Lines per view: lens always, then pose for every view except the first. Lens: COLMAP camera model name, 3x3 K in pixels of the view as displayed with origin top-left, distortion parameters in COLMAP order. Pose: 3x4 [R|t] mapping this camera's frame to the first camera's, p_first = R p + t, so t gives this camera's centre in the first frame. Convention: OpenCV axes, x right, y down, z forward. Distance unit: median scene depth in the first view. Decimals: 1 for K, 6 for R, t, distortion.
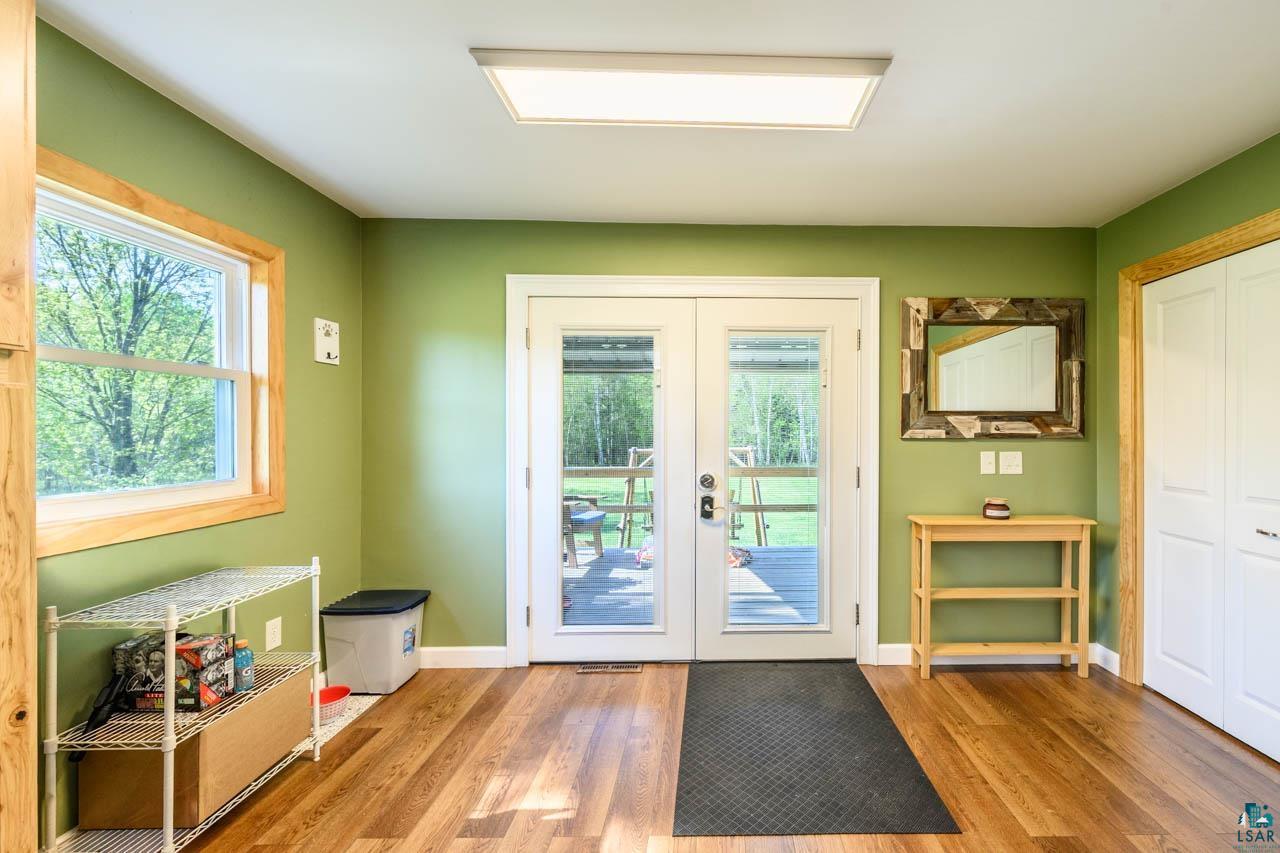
lens RADIAL K [[533.0, 0, 720.2], [0, 533.0, 436.5], [0, 0, 1]] dist [-0.001500, 0.000096]
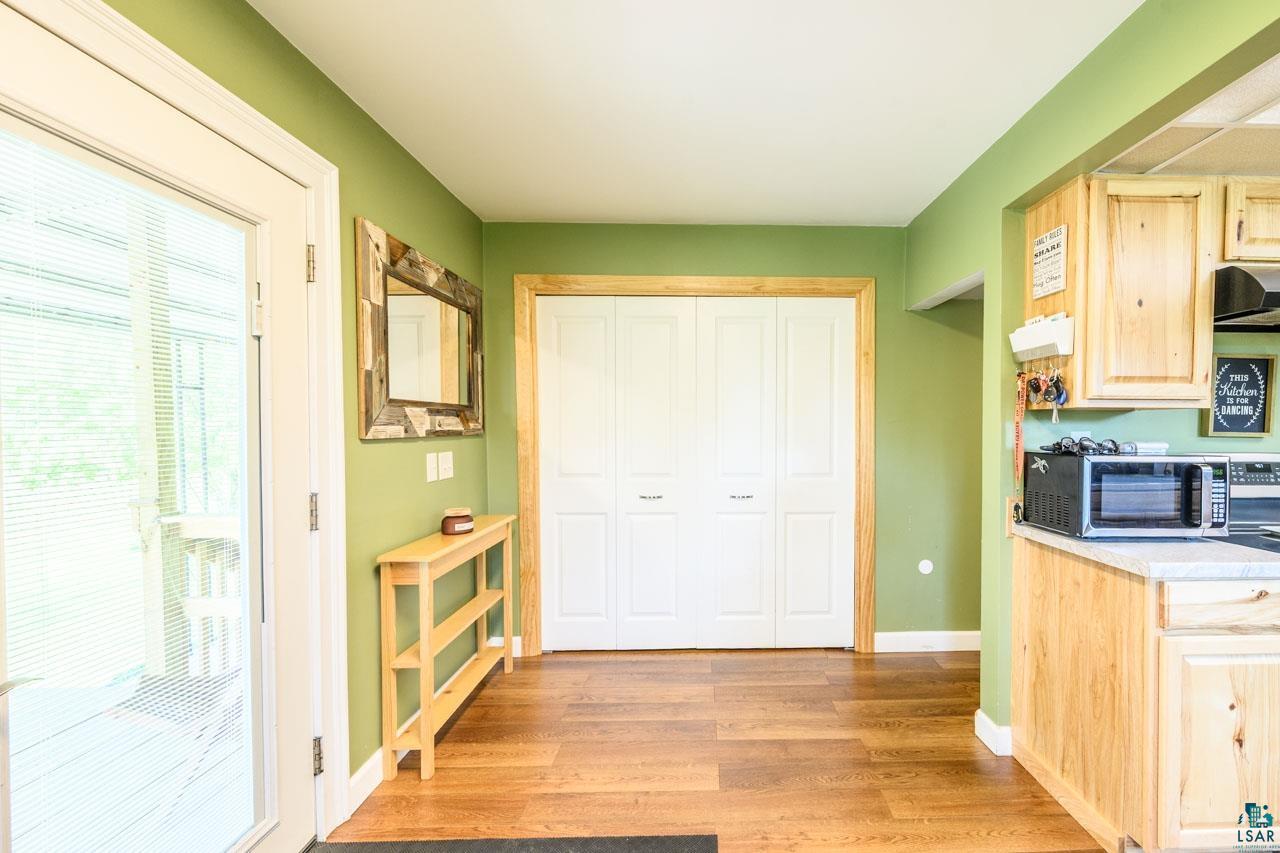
lens RADIAL K [[533.0, 0, 720.2], [0, 533.0, 436.5], [0, 0, 1]] dist [-0.001500, 0.000096]
pose [[-0.016076, -0.021631, 0.999637, -0.302810], [0.010542, 0.999707, 0.021802, -0.009557], [-0.999815, 0.010889, -0.015843, 0.586124]]
